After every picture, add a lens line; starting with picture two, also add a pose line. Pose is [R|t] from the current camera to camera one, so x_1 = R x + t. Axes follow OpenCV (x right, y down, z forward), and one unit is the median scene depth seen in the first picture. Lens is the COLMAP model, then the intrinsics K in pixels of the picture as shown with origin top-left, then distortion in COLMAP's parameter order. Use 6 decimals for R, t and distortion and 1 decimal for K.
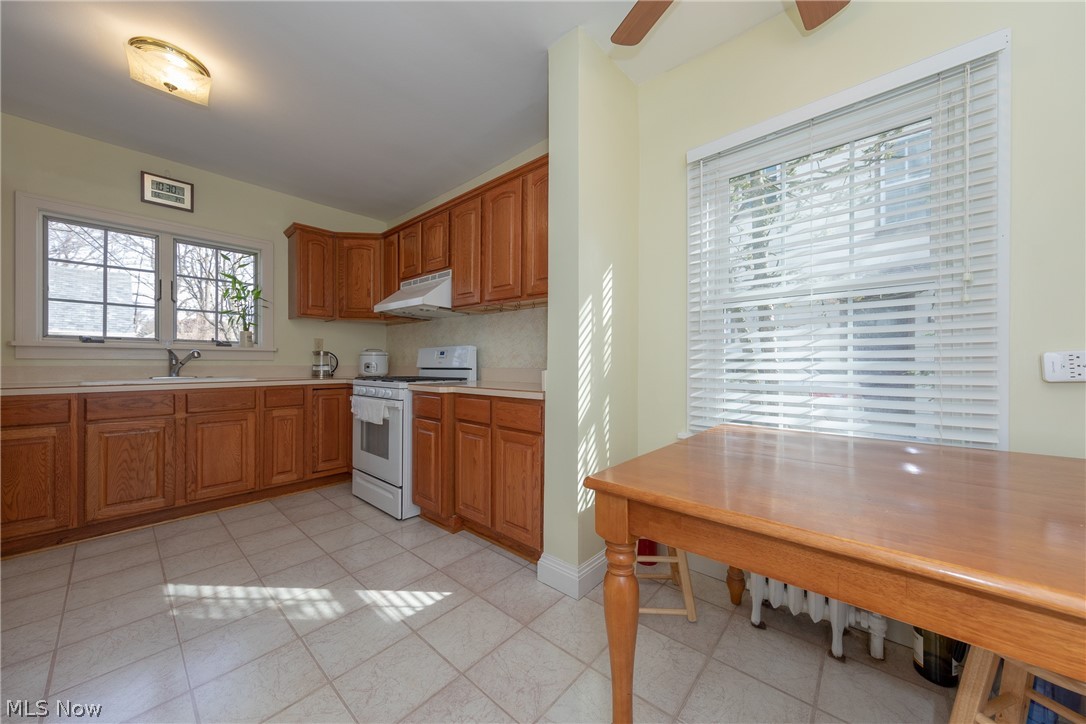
lens RADIAL K [[392.9, 0, 543.0], [0, 392.9, 362.0], [0, 0, 1]] dist [0.000201, 0.000045]
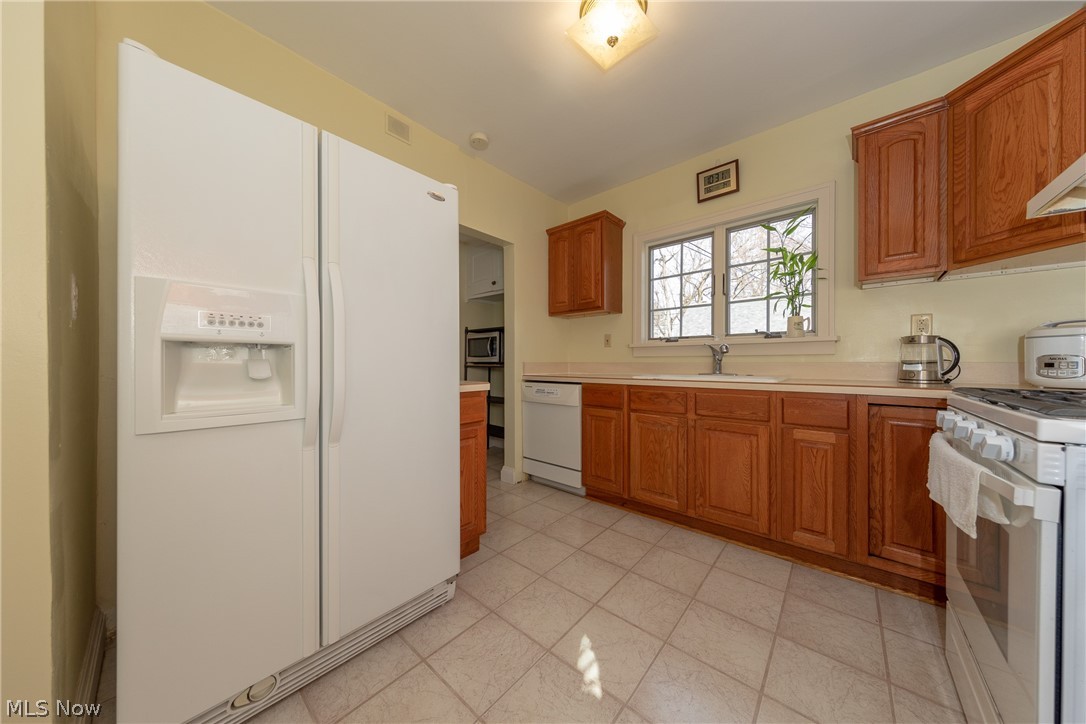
lens RADIAL K [[351.9, 0, 543.0], [0, 351.9, 362.0], [0, 0, 1]] dist [0.008195, -0.000001]
pose [[0.038269, -0.004749, -0.999256, -0.111751], [0.000667, 0.999989, -0.004727, 0.013322], [0.999267, -0.000486, 0.038271, 0.561918]]
